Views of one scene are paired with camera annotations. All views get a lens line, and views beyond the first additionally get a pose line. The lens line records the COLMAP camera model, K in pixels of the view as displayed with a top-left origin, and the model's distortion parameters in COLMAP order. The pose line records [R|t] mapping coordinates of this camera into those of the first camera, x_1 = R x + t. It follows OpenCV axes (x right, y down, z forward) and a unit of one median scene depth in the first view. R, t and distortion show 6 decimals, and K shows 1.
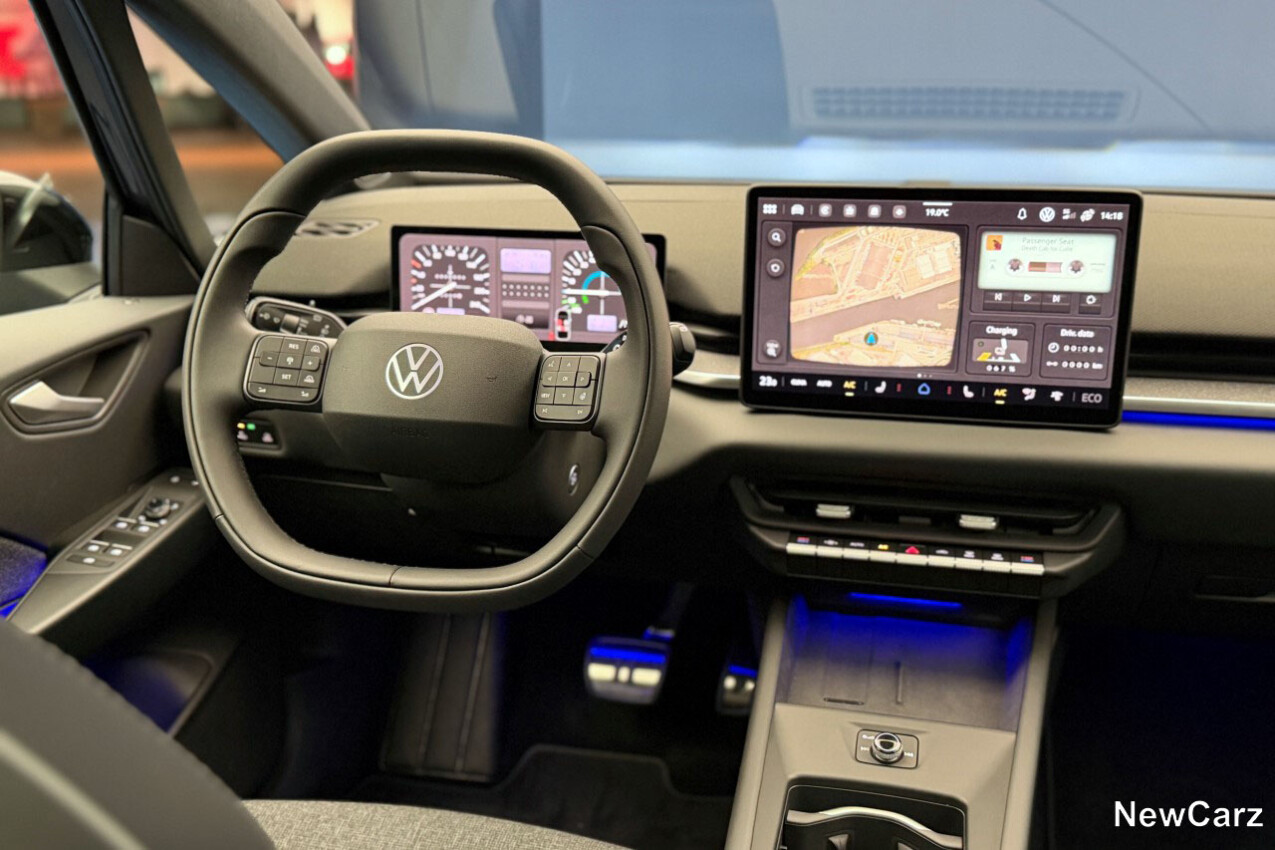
lens RADIAL K [[1324.7, 0, 635.6], [0, 1324.7, 455.3], [0, 0, 1]] dist [0.168812, -0.402122]
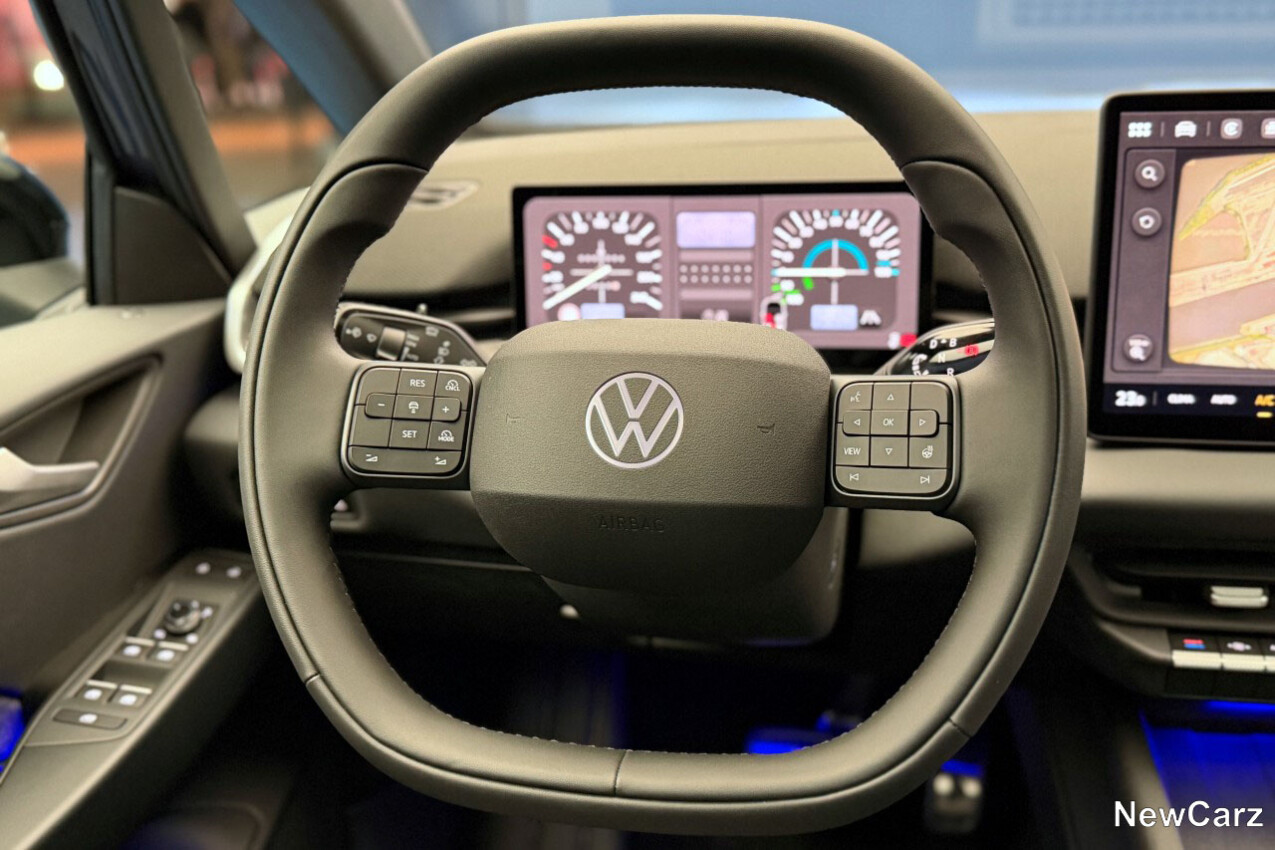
lens RADIAL K [[1370.2, 0, 637.5], [0, 1370.2, 425.0], [0, 0, 1]] dist [0.180781, -0.476360]
pose [[0.999098, -0.040528, 0.012673, -0.150671], [0.040599, 0.999161, -0.005390, -0.050465], [-0.012444, 0.005899, 0.999905, 0.340161]]
